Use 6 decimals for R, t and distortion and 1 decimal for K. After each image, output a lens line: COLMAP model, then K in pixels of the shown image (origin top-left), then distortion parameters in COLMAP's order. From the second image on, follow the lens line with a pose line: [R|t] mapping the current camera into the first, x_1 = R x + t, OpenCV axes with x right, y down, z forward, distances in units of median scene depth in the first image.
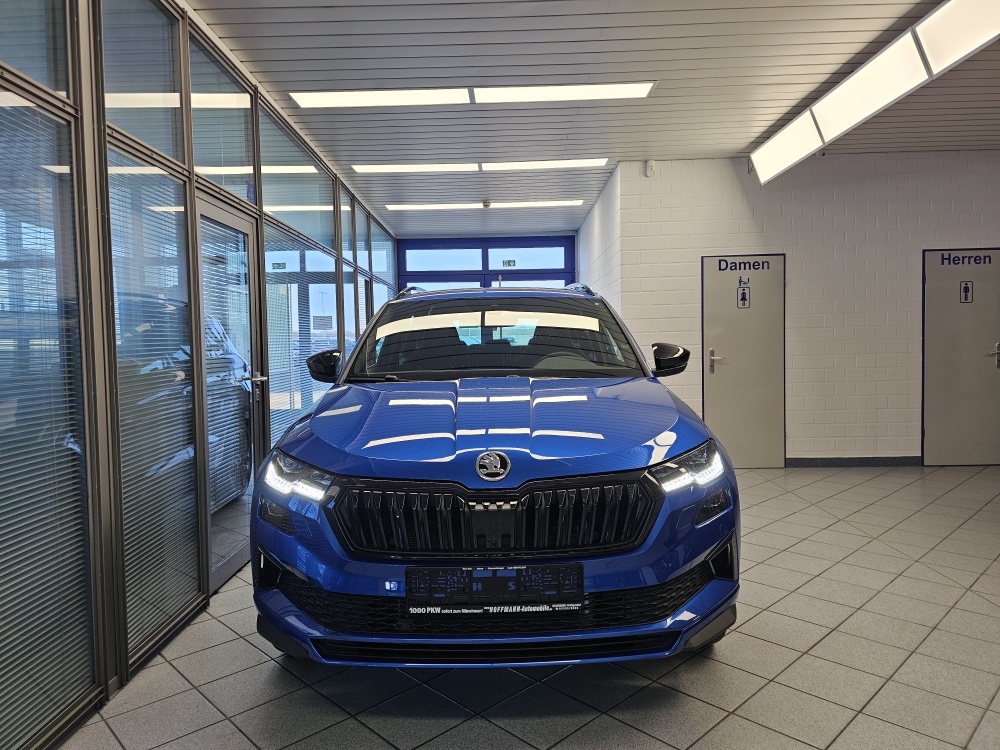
lens RADIAL K [[666.3, 0, 500.0], [0, 666.3, 375.0], [0, 0, 1]] dist [0.012804, 0.000490]
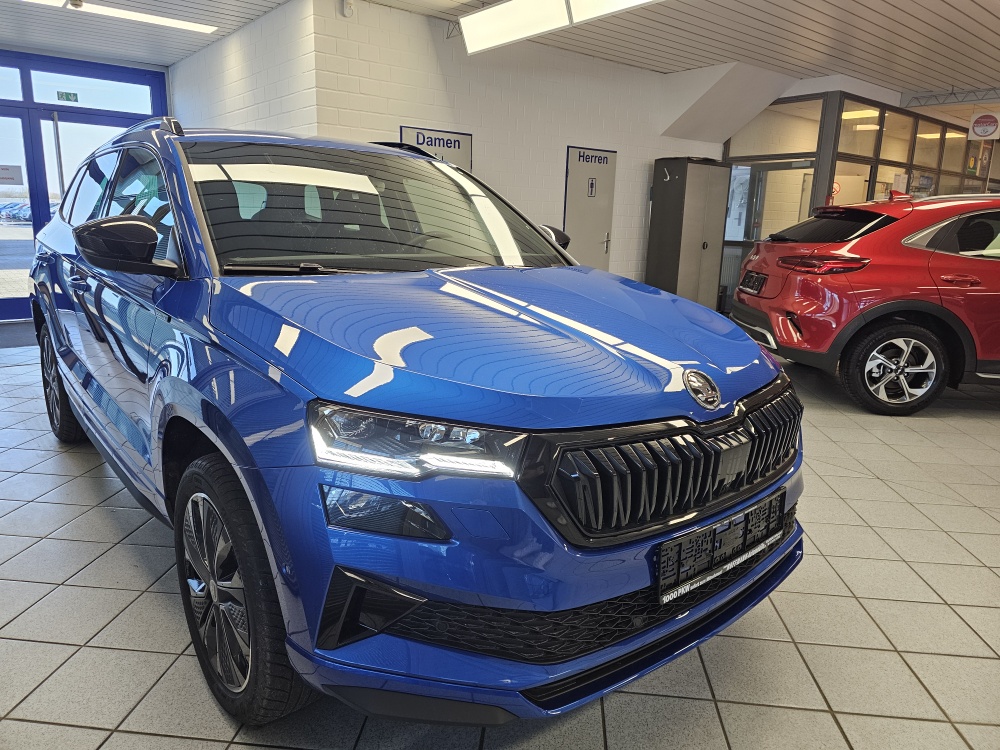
lens RADIAL K [[675.5, 0, 500.0], [0, 675.5, 375.0], [0, 0, 1]] dist [0.005833, 0.001010]
pose [[0.762854, -0.106000, 0.637823, -0.217278], [-0.009572, 0.984511, 0.175064, -0.006120], [-0.646500, -0.139653, 0.750023, 0.172079]]
